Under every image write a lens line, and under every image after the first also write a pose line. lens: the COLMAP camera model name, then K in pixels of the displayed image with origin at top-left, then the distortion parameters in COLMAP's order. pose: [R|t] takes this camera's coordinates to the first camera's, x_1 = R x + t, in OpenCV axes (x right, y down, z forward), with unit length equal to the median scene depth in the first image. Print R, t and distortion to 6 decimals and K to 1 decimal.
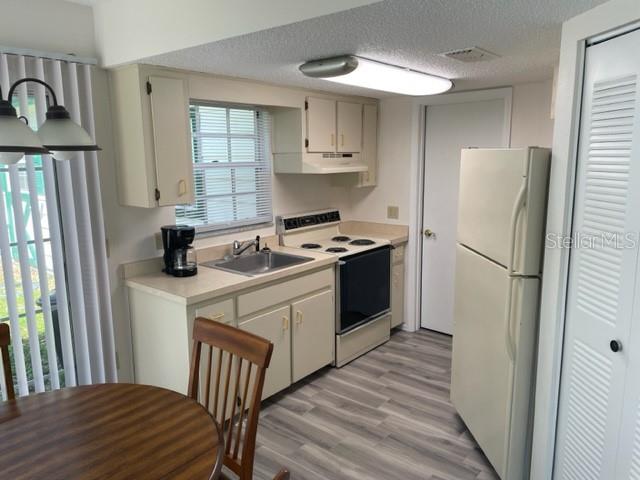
lens RADIAL K [[485.1, 0, 320.4], [0, 485.1, 239.5], [0, 0, 1]] dist [0.058535, -0.055392]
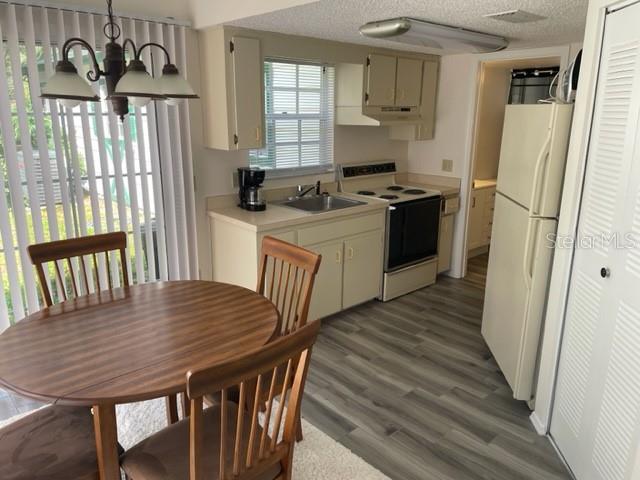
lens RADIAL K [[485.1, 0, 319.4], [0, 485.1, 239.1], [0, 0, 1]] dist [0.058535, -0.055392]
pose [[0.989328, 0.056570, -0.134274, 0.038640], [-0.044987, 0.995123, 0.087789, 0.034336], [0.138585, -0.080811, 0.987048, -0.152991]]
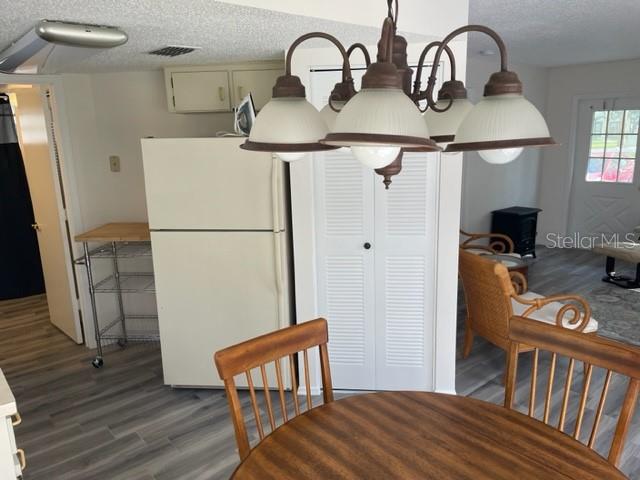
lens RADIAL K [[485.1, 0, 333.3], [0, 485.1, 235.2], [0, 0, 1]] dist [0.058535, -0.055392]
pose [[0.152797, -0.199530, 0.967905, -0.647280], [0.189418, 0.967160, 0.169474, -0.085036], [-0.969935, 0.157444, 0.185574, 0.438816]]
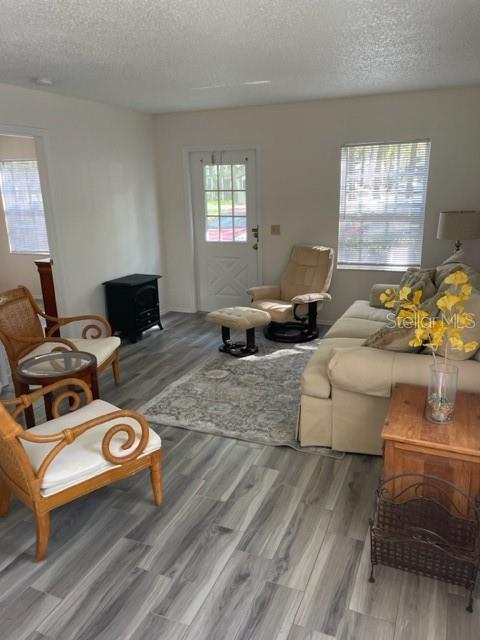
lens RADIAL K [[485.1, 0, 239.8], [0, 485.1, 322.7], [0, 0, 1]] dist [0.058535, -0.055392]
pose [[-0.292643, -0.247953, 0.923515, -0.642921], [0.190772, 0.931240, 0.310479, -0.084194], [-0.936998, 0.267041, -0.225218, 0.434722]]
